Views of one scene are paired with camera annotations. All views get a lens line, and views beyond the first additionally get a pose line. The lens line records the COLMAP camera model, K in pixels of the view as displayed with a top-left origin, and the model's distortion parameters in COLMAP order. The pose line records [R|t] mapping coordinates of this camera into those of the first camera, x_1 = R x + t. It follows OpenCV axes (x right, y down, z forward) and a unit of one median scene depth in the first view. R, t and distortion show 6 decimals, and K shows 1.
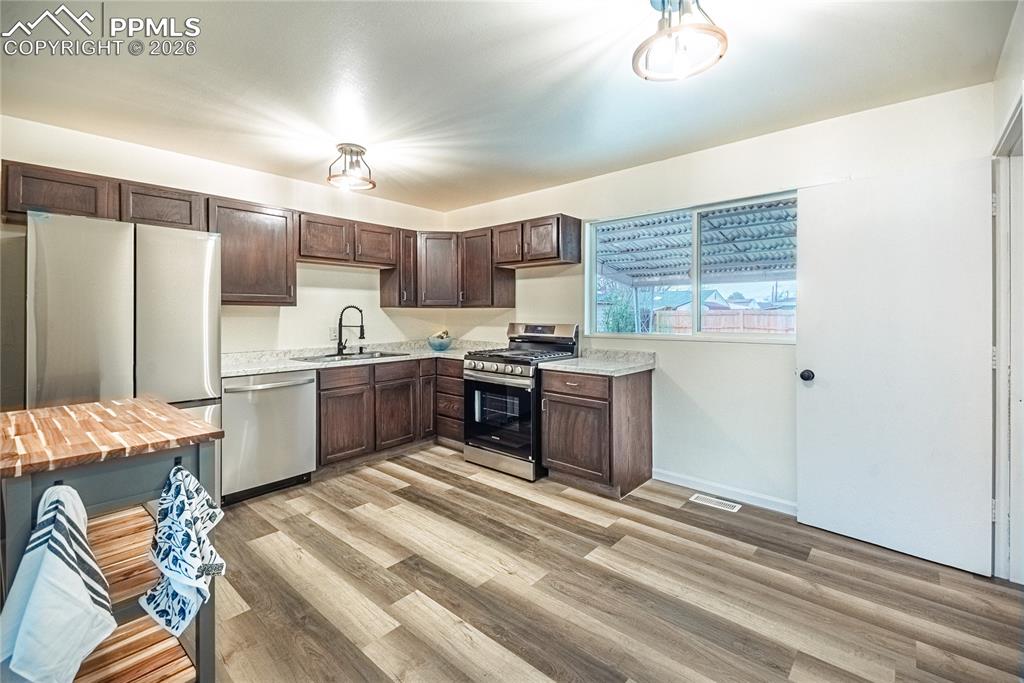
lens RADIAL K [[447.8, 0, 526.1], [0, 447.8, 313.8], [0, 0, 1]] dist [0.018943, -0.000101]
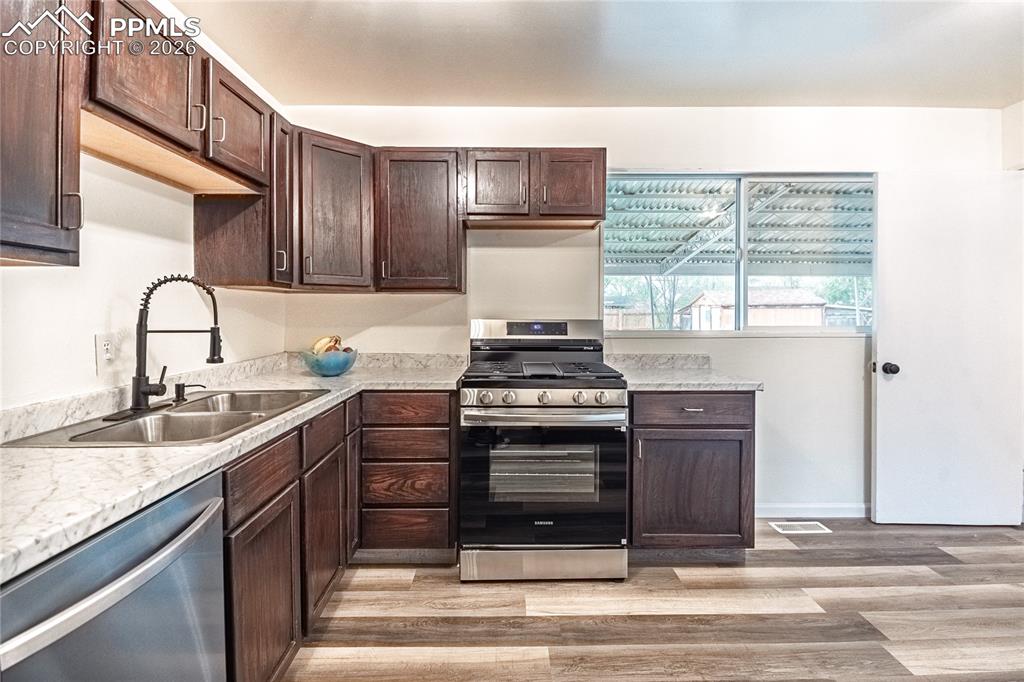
lens RADIAL K [[495.6, 0, 525.8], [0, 495.6, 311.7], [0, 0, 1]] dist [0.003209, -0.009722]
pose [[0.747804, 0.000375, 0.663920, -0.525230], [-0.000871, 1.000000, 0.000417, 0.013144], [-0.663919, -0.000890, 0.747804, 0.584831]]
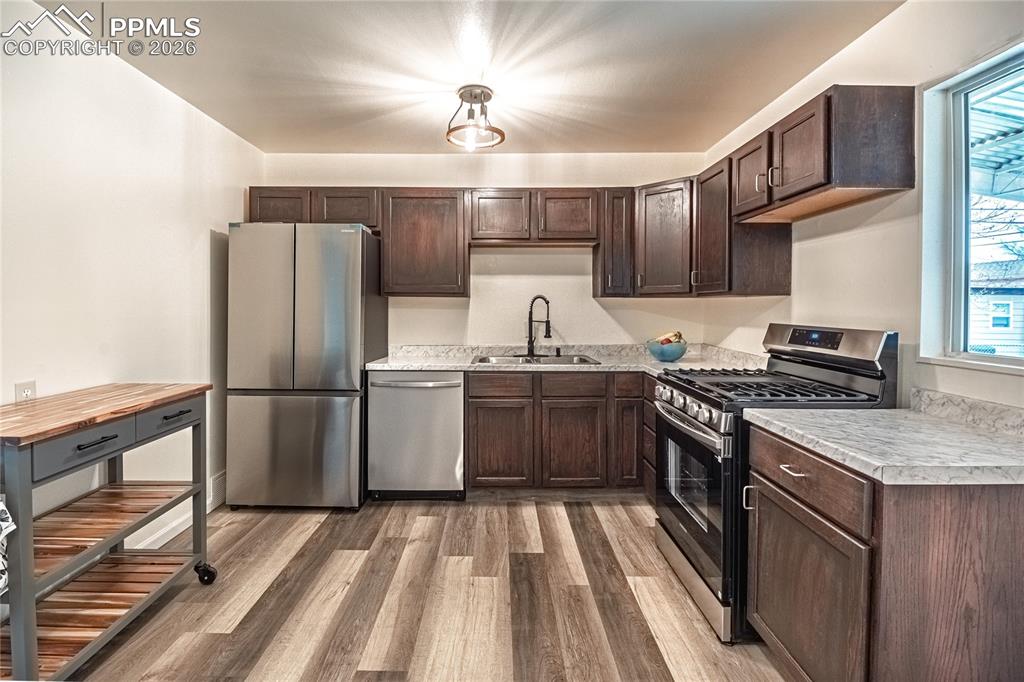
lens RADIAL K [[483.6, 0, 489.4], [0, 483.6, 312.0], [0, 0, 1]] dist [0.019523, -0.017855]
pose [[0.630727, 0.012466, -0.775905, 0.261436], [-0.002651, 0.999900, 0.013910, -0.000795], [0.776000, -0.006716, 0.630697, 0.455226]]
